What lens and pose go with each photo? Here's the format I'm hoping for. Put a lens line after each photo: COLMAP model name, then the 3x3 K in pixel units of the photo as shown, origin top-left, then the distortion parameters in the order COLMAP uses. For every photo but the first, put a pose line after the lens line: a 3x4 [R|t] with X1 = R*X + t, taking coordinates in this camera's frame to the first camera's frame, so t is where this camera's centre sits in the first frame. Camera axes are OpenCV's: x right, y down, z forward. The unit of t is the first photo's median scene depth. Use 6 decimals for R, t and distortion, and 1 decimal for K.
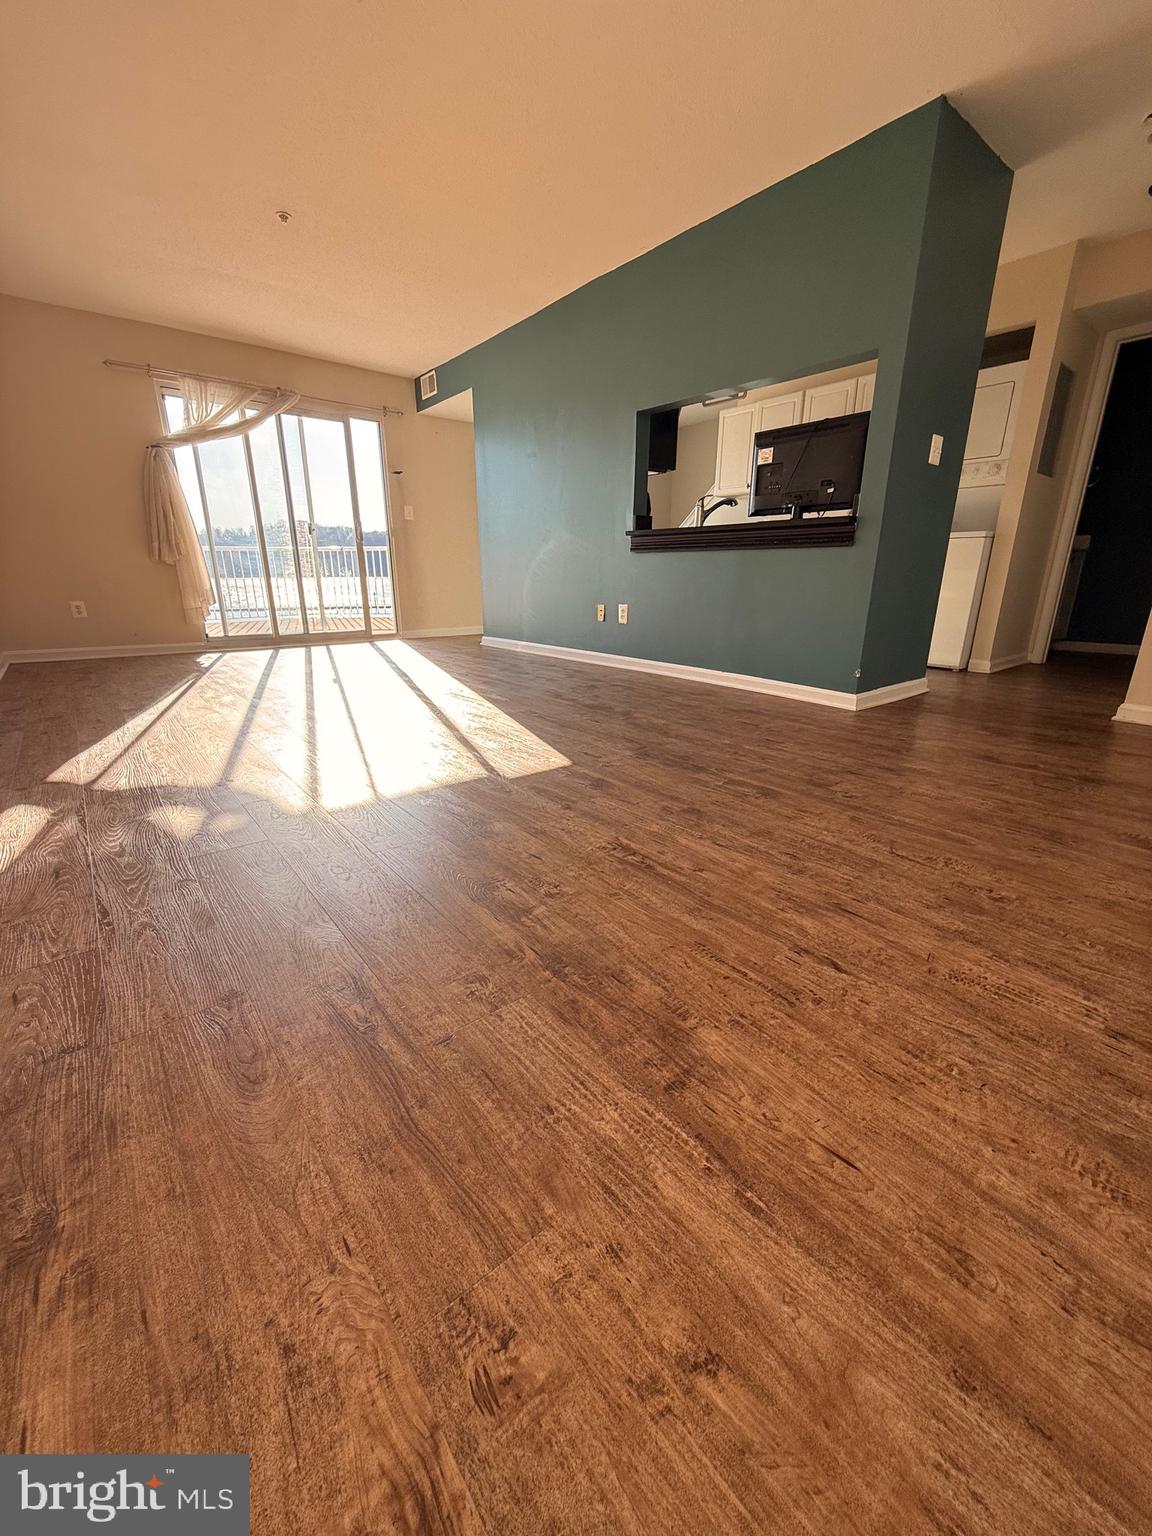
lens RADIAL K [[607.9, 0, 580.0], [0, 607.9, 769.9], [0, 0, 1]] dist [0.001450, 0.000404]
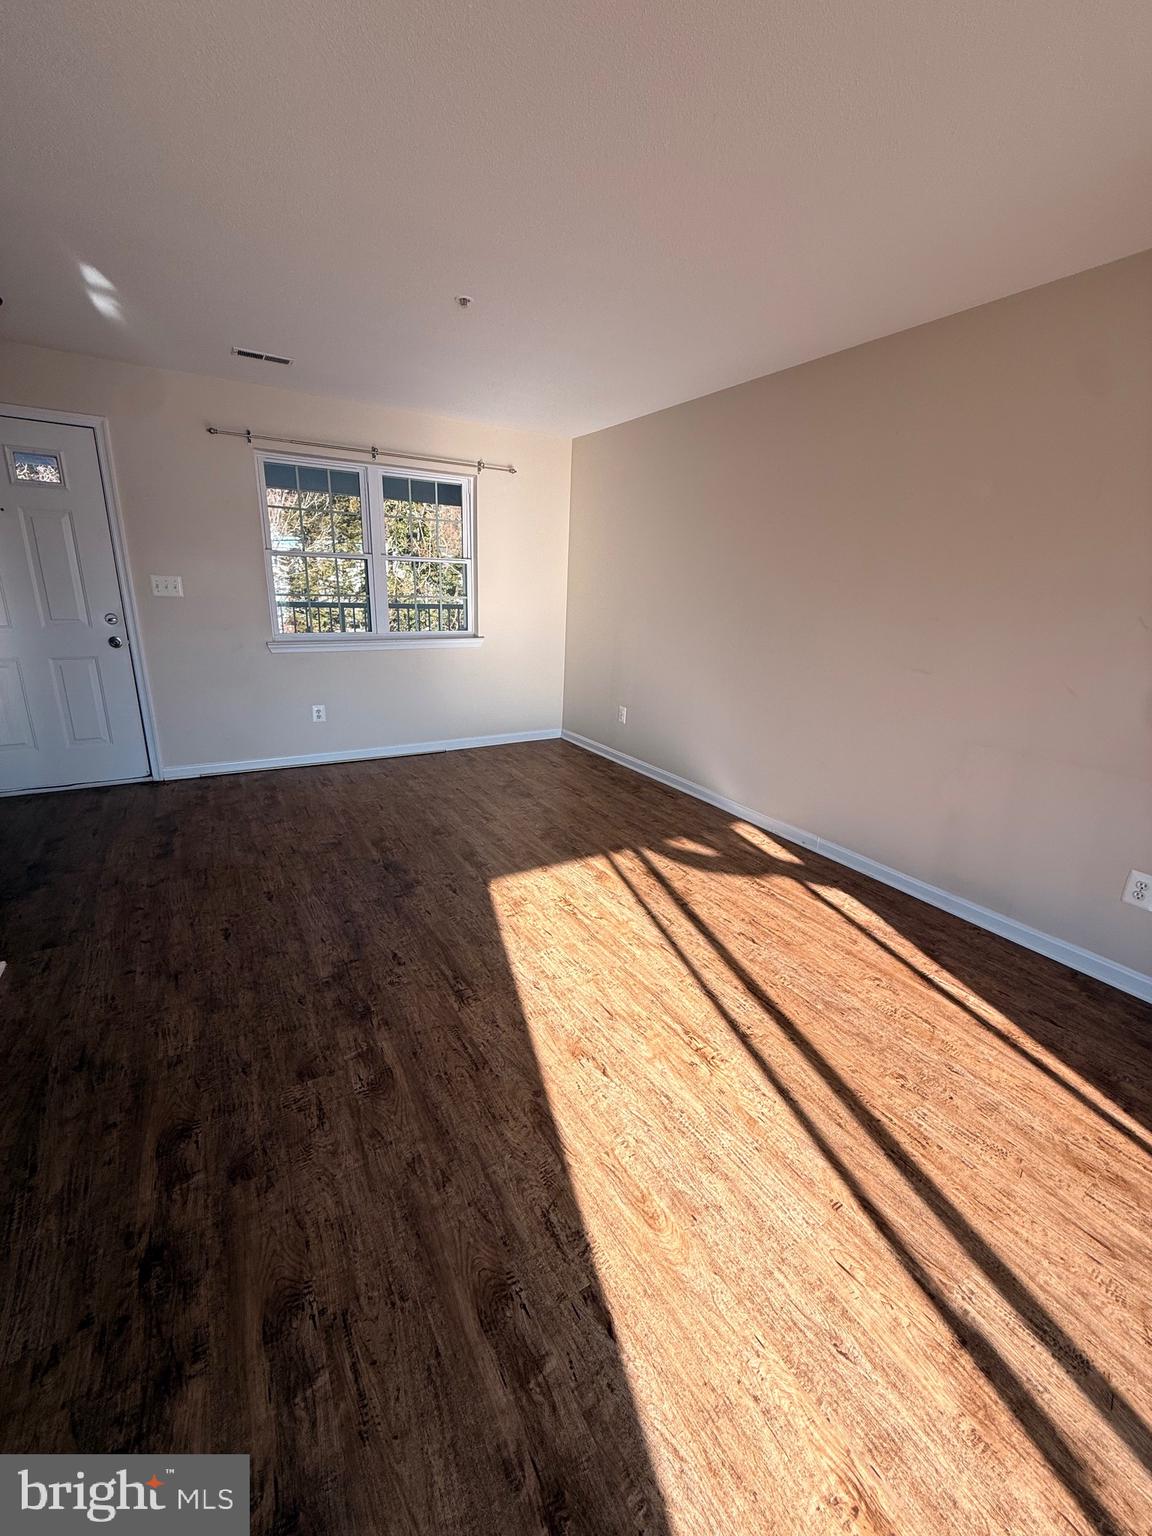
lens RADIAL K [[610.3, 0, 575.7], [0, 610.3, 770.4], [0, 0, 1]] dist [-0.001108, 0.000552]
pose [[-0.990159, -0.075658, 0.117735, -0.522854], [0.005789, 0.818409, 0.574608, -1.364163], [-0.139829, 0.569634, -0.809916, 2.720753]]
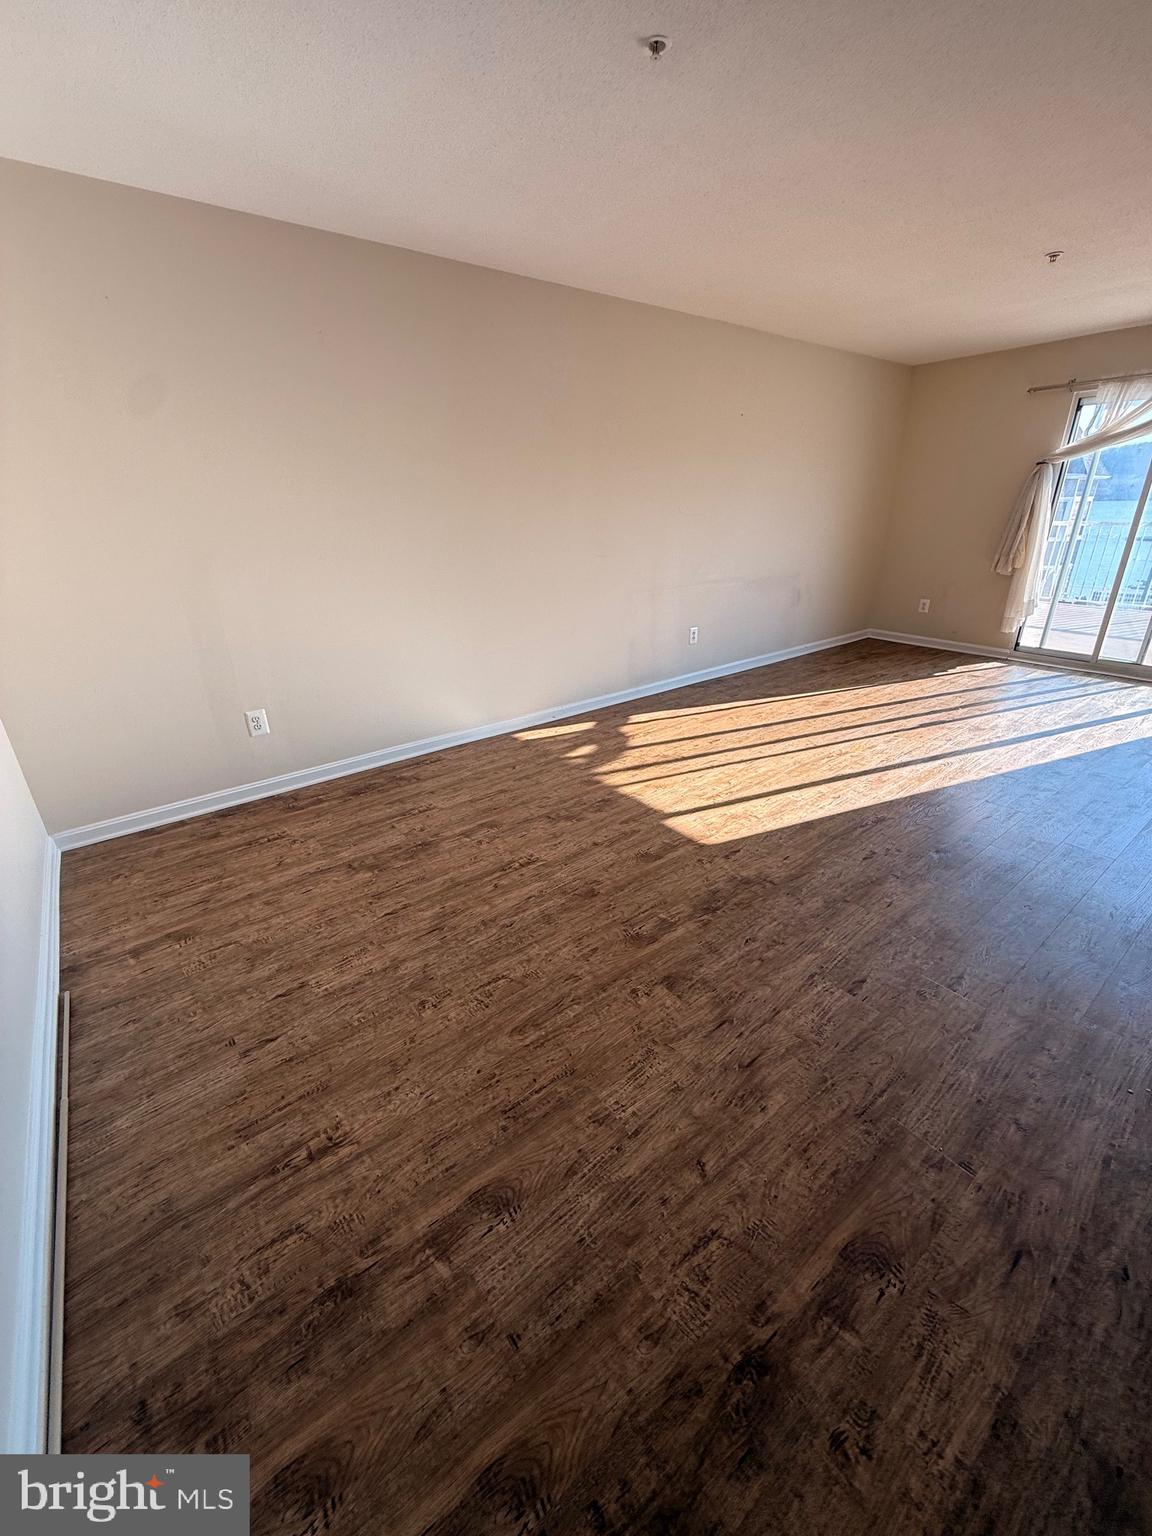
lens RADIAL K [[610.3, 0, 575.7], [0, 610.3, 770.4], [0, 0, 1]] dist [-0.001108, 0.000552]
pose [[-0.021970, 0.396062, -0.917961, 1.462543], [-0.289589, 0.876299, 0.385018, -0.749064], [0.956899, 0.274291, 0.095443, 0.880870]]
